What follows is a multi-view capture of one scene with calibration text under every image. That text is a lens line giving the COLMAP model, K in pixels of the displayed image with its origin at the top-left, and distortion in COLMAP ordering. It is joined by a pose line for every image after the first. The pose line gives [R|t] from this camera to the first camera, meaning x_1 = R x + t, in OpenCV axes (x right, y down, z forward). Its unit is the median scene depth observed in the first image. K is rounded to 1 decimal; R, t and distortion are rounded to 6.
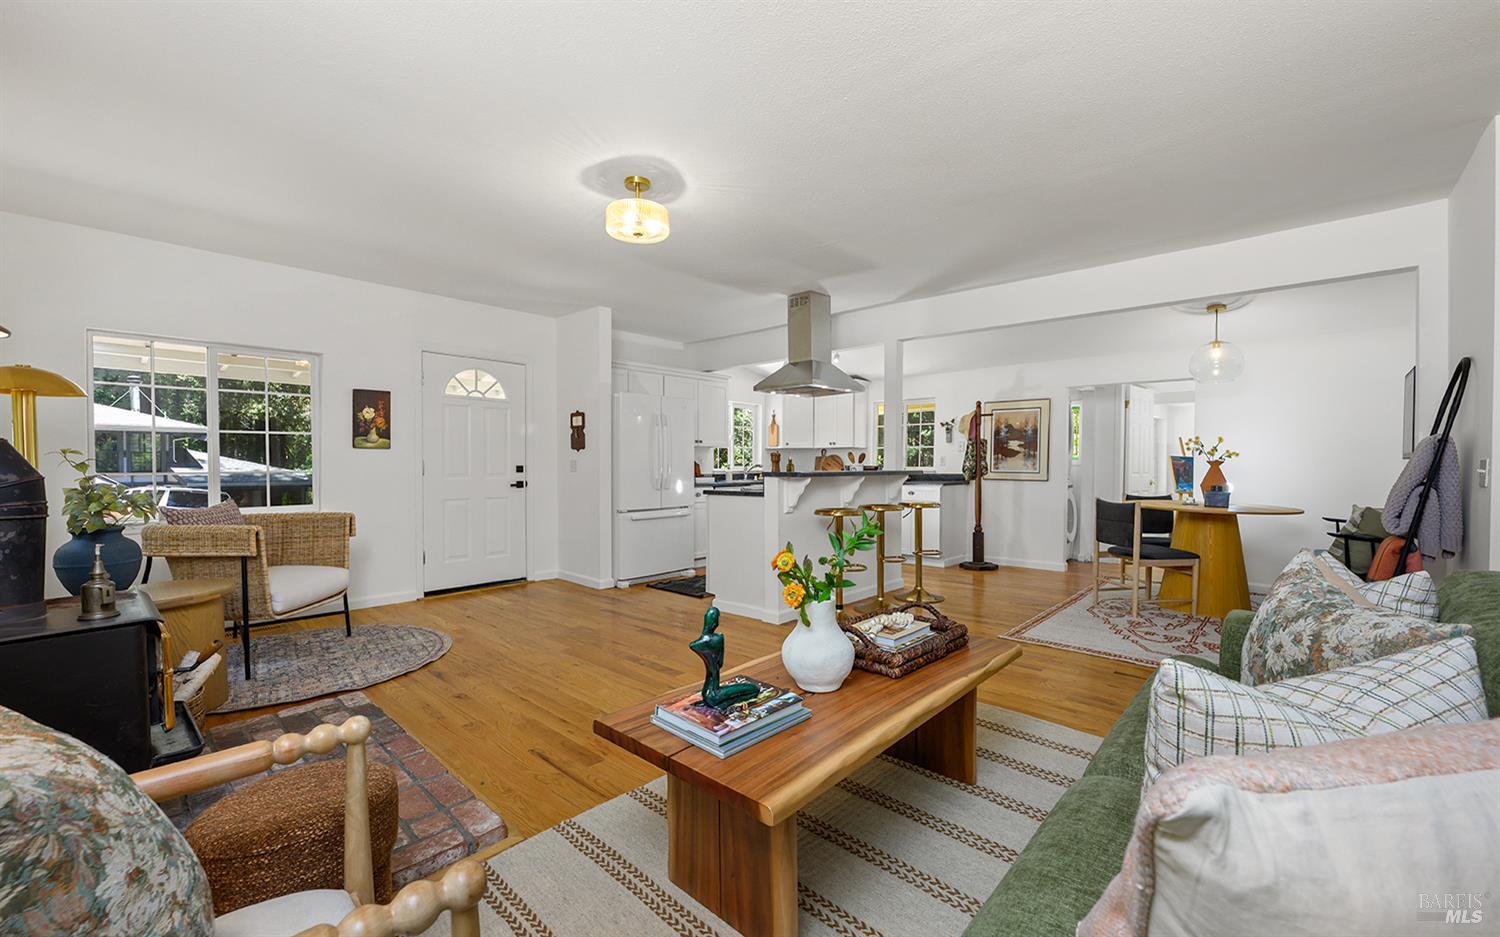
lens RADIAL K [[610.4, 0, 750.0], [0, 610.4, 468.5], [0, 0, 1]] dist [-0.001371, -0.000077]
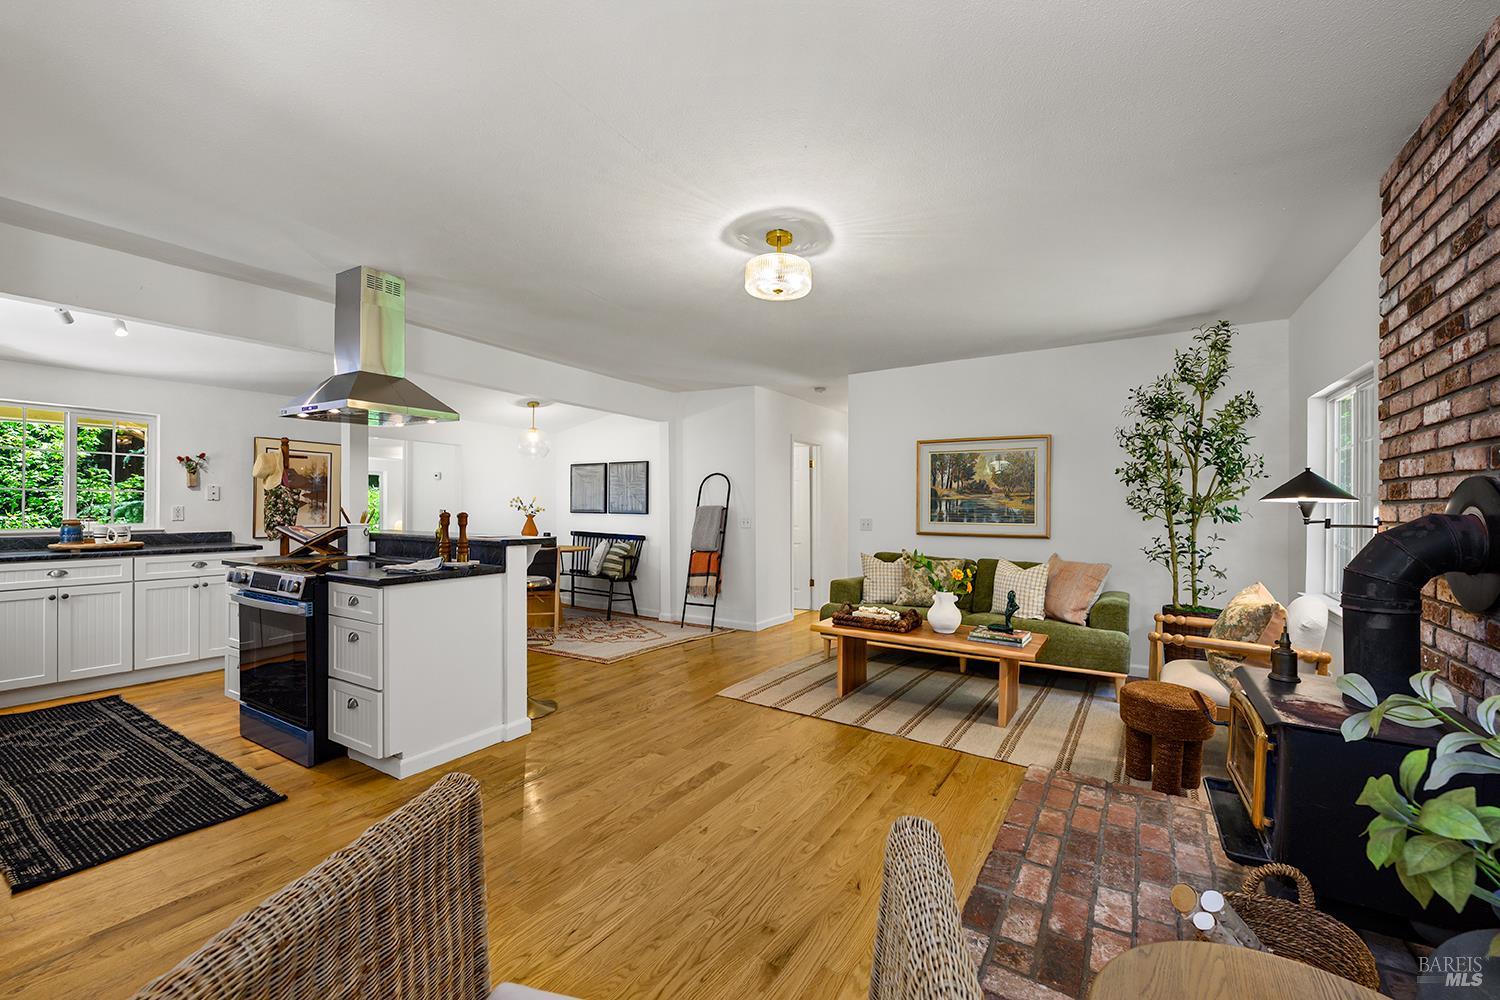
lens RADIAL K [[616.4, 0, 752.9], [0, 616.4, 507.5], [0, 0, 1]] dist [-0.008155, 0.000109]
pose [[-0.191945, -0.003482, 0.981399, -0.780667], [-0.001119, 0.999994, 0.003329, -0.037765], [-0.981405, -0.000460, -0.191948, 0.860783]]
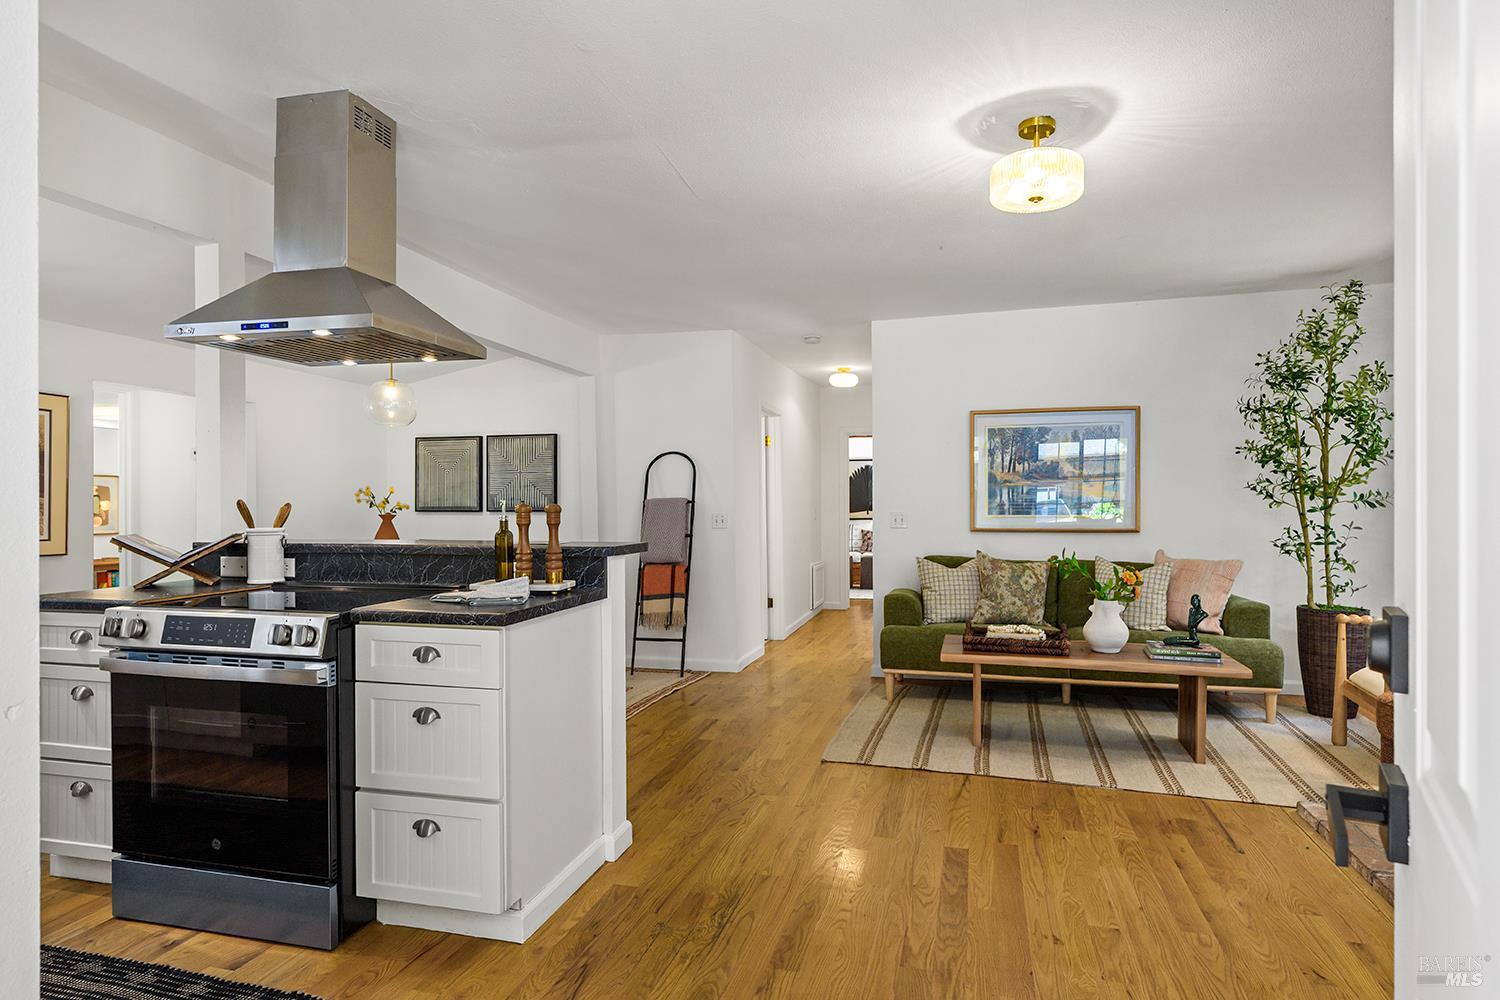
lens RADIAL K [[837.3, 0, 750.0], [0, 837.3, 500.0], [0, 0, 1]] dist [-0.000449, -0.000310]
pose [[-0.465659, 0.005383, 0.884948, -0.616560], [0.008765, 0.999961, -0.001471, -0.029907], [-0.884921, 0.007071, -0.465688, 1.224500]]
